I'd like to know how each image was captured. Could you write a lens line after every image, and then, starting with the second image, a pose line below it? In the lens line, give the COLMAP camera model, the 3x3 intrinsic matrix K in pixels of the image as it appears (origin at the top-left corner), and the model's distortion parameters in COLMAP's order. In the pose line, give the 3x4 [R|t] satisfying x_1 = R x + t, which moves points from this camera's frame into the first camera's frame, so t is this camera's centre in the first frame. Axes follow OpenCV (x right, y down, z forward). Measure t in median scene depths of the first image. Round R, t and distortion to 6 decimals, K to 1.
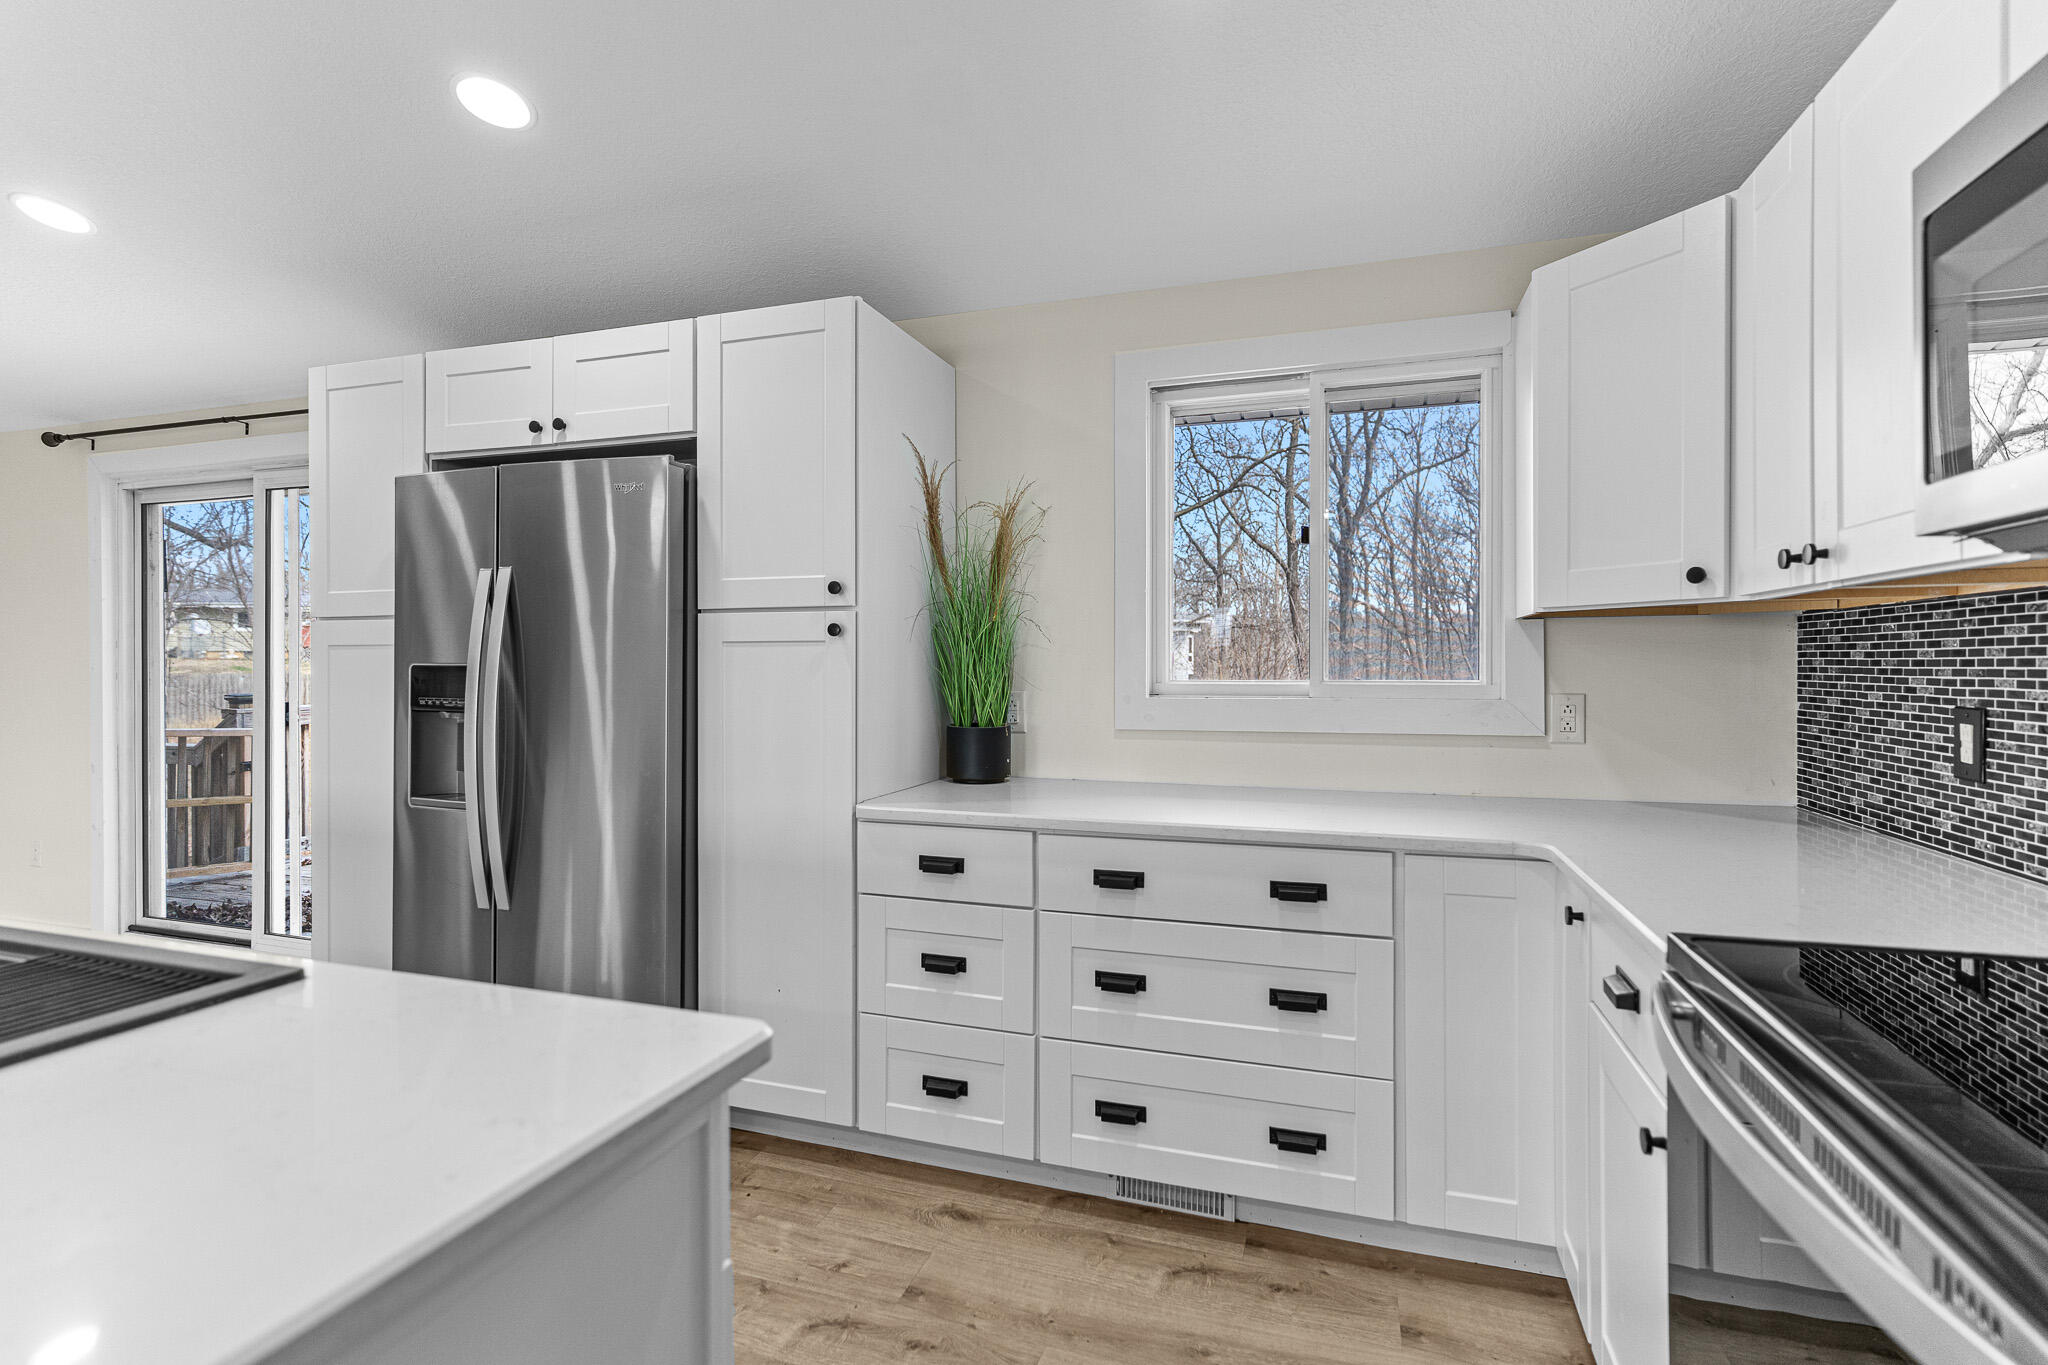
lens RADIAL K [[985.0, 0, 1019.6], [0, 985.0, 664.1], [0, 0, 1]] dist [-0.001396, 0.000193]
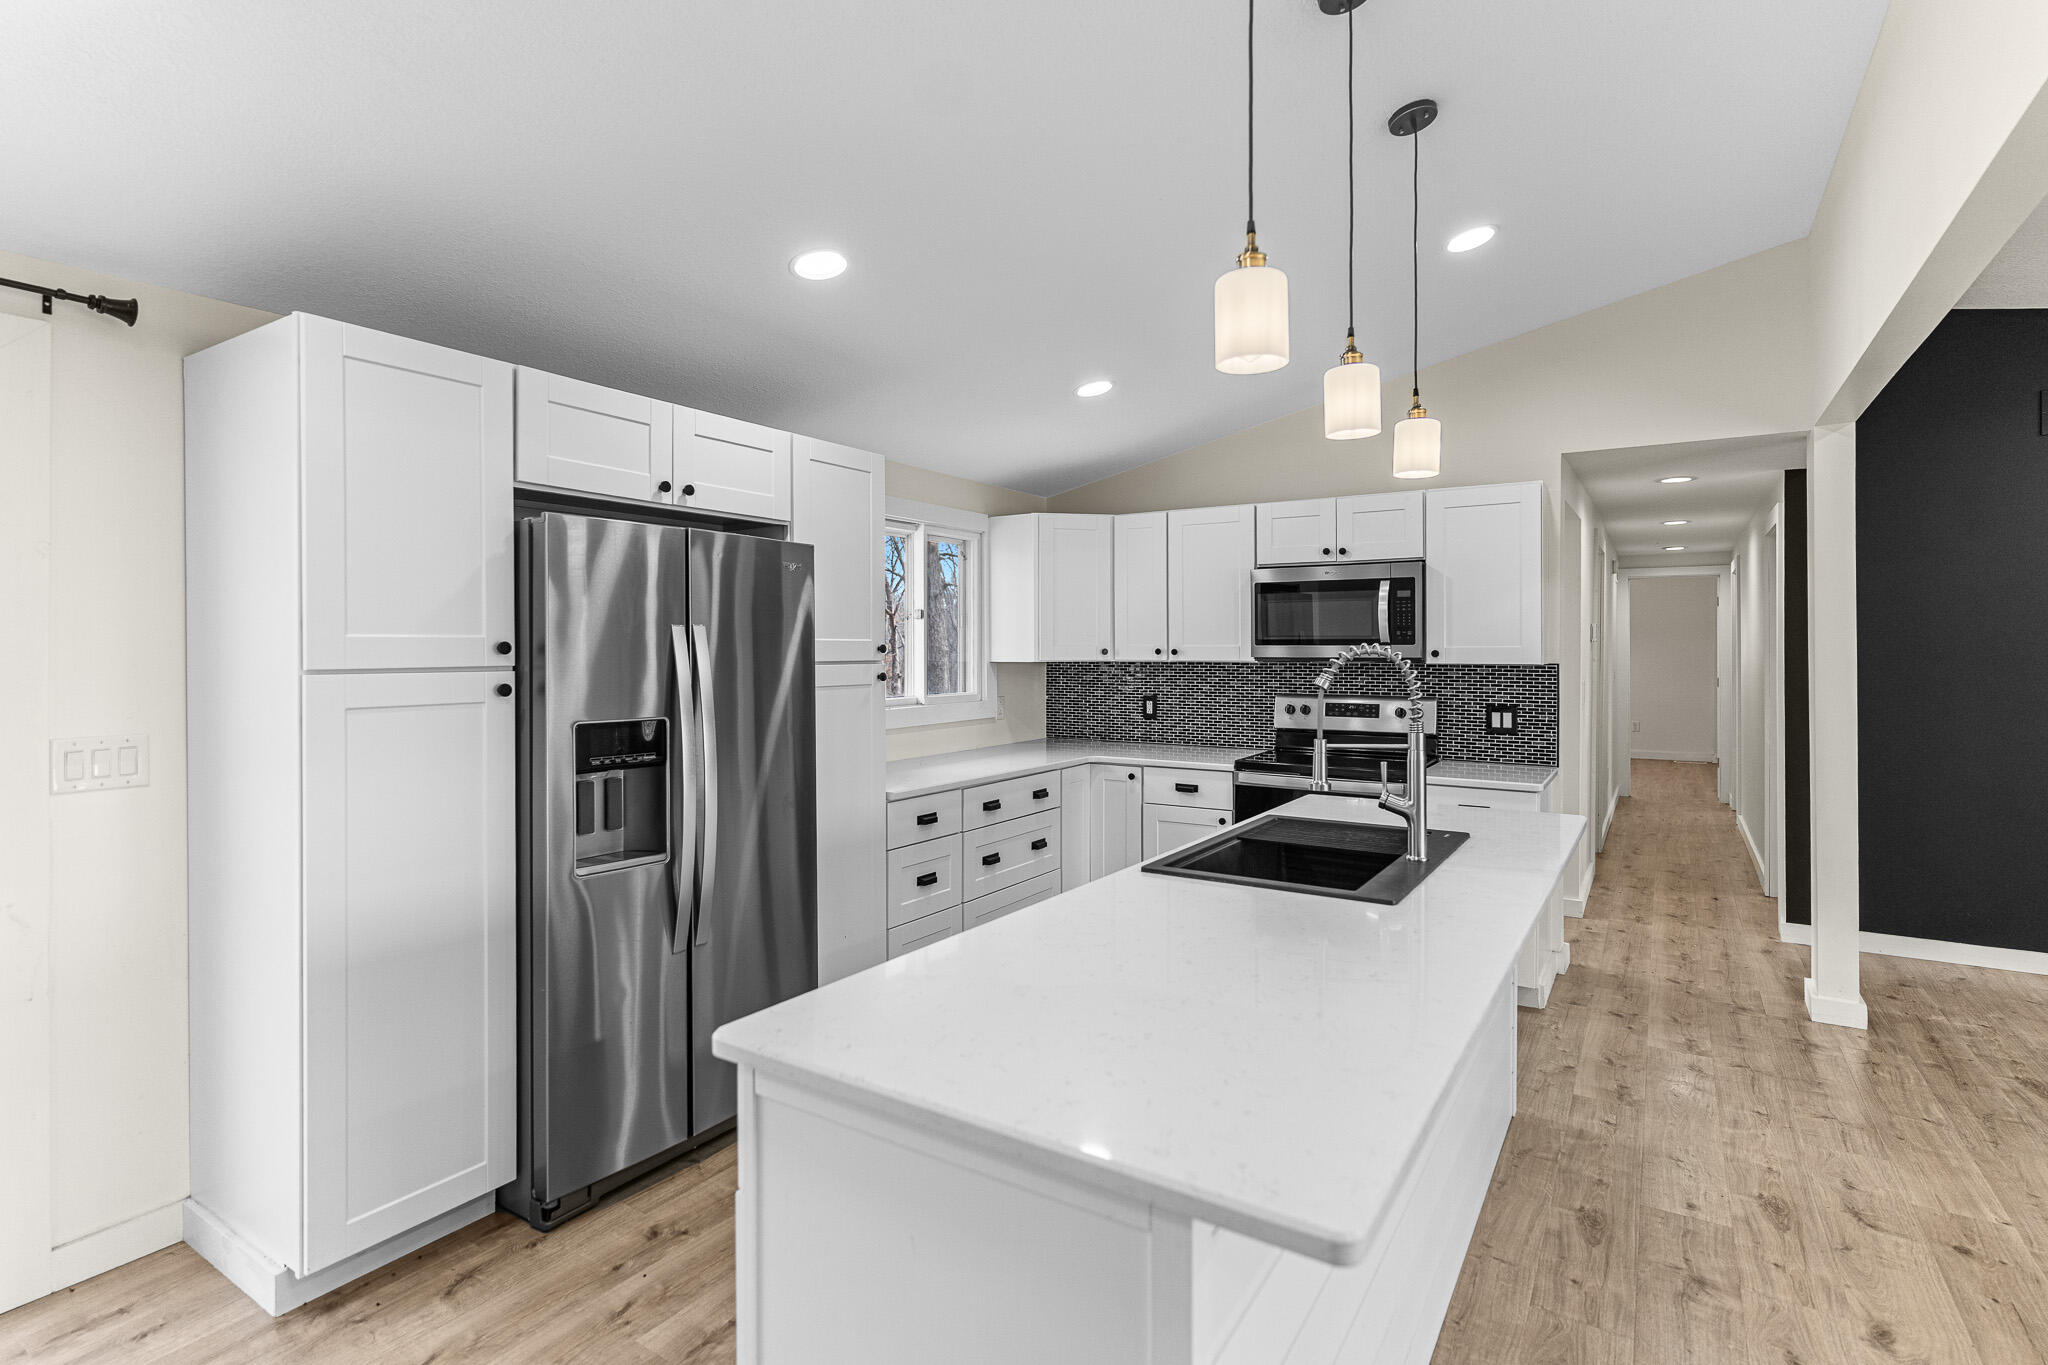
lens RADIAL K [[981.4, 0, 1034.6], [0, 981.4, 650.9], [0, 0, 1]] dist [-0.000507, 0.000532]
pose [[0.247604, -0.001502, 0.968860, -1.817674], [0.003046, 0.999995, 0.000772, -0.086376], [-0.968856, 0.002760, 0.247608, 0.473075]]
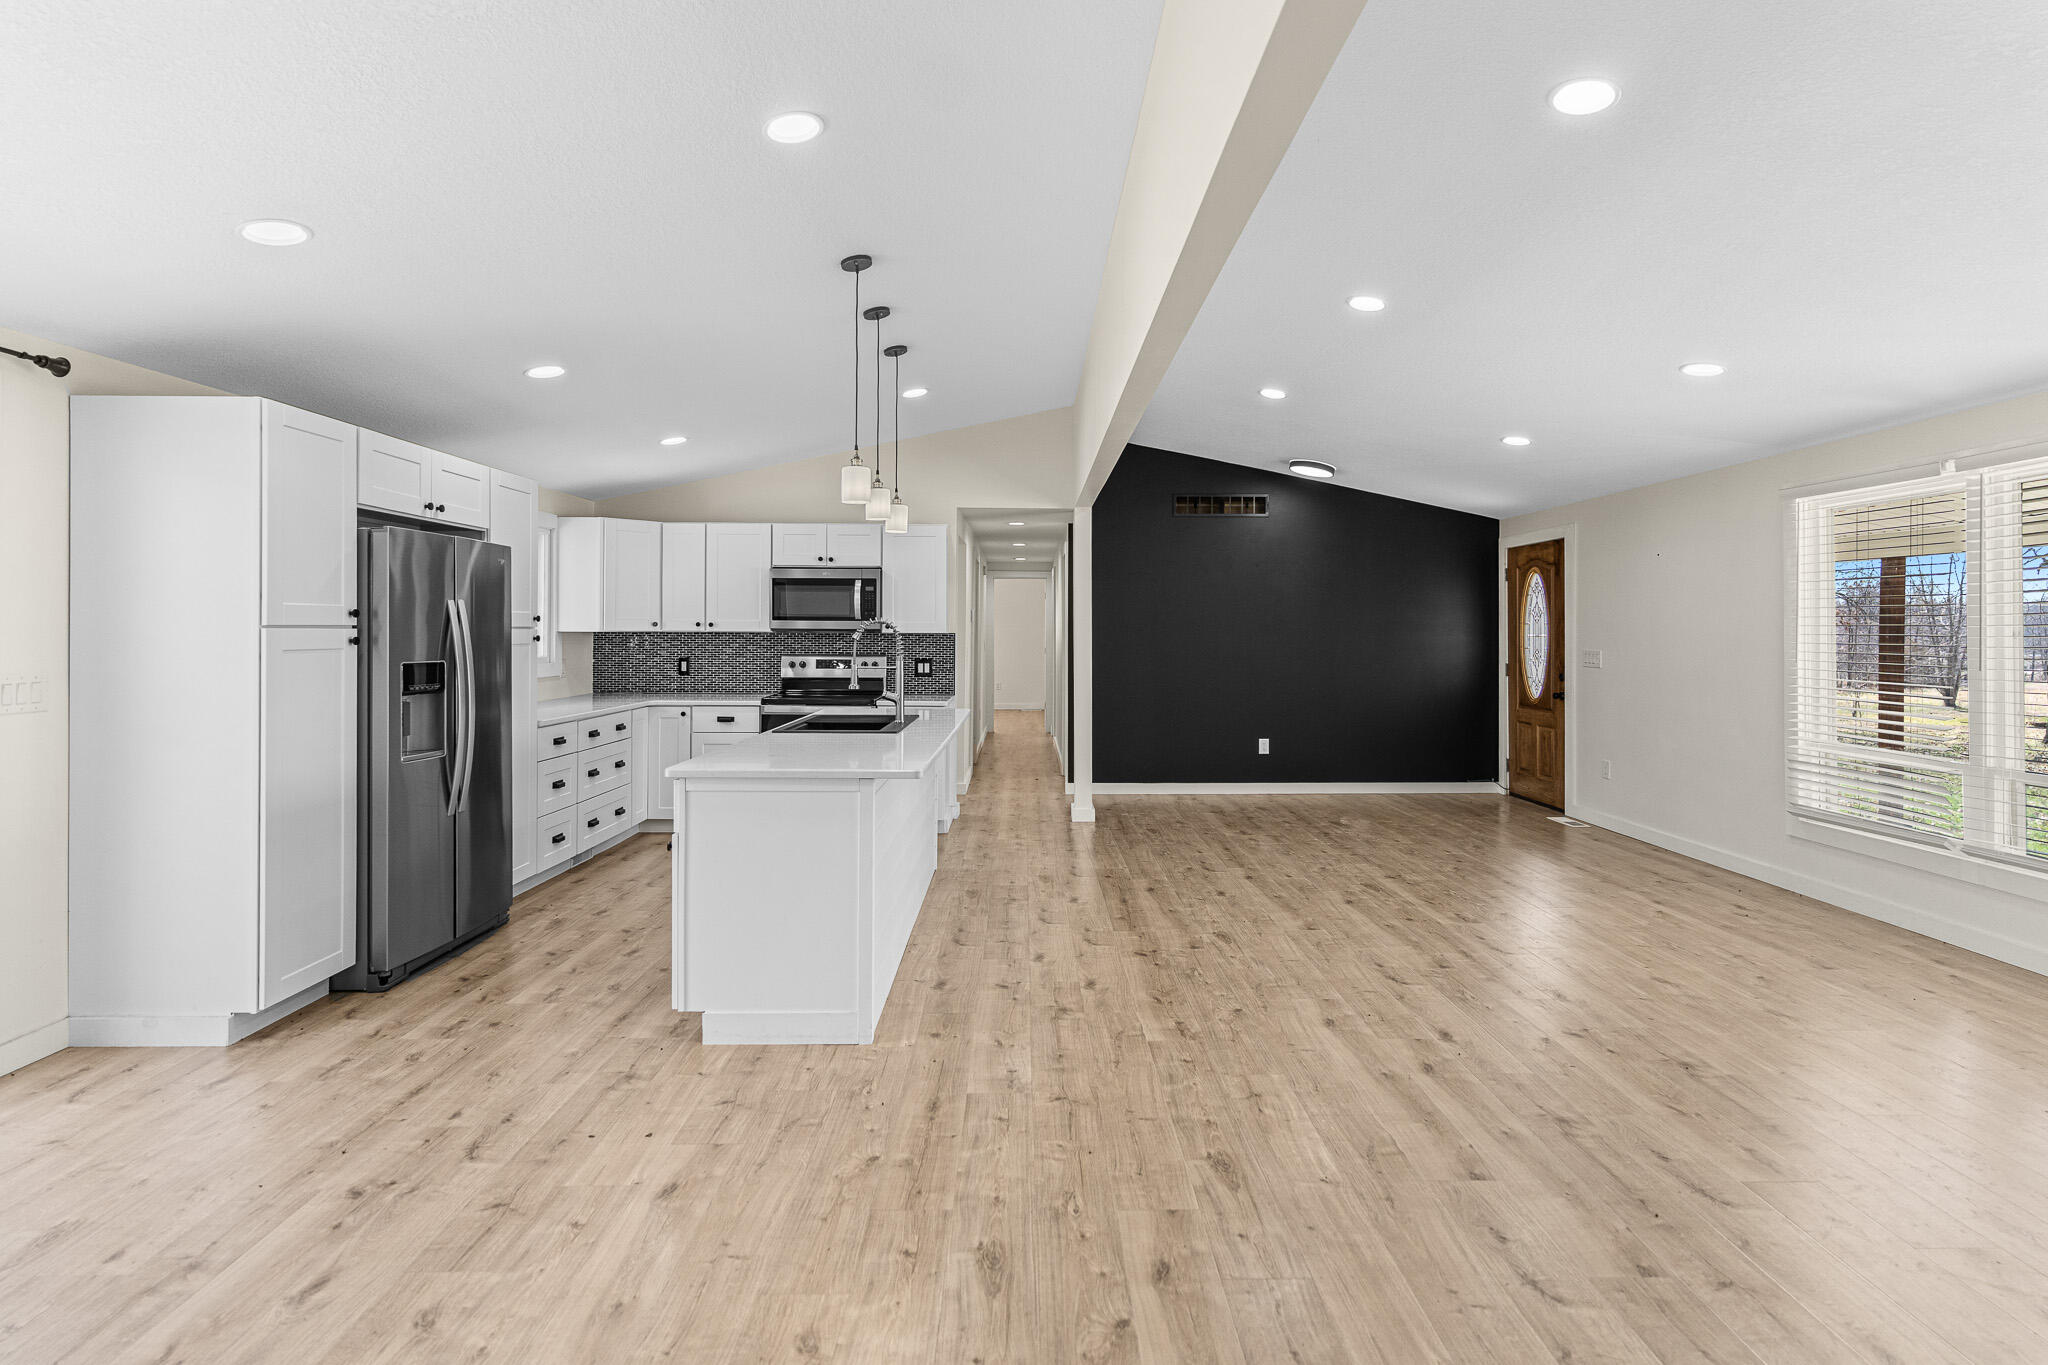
lens RADIAL K [[982.1, 0, 1026.7], [0, 982.1, 631.8], [0, 0, 1]] dist [-0.000892, 0.001311]
pose [[-0.319082, -0.001677, 0.947725, -2.915869], [-0.002676, 0.999996, 0.000869, -0.062423], [-0.947723, -0.002259, -0.319086, 0.783673]]
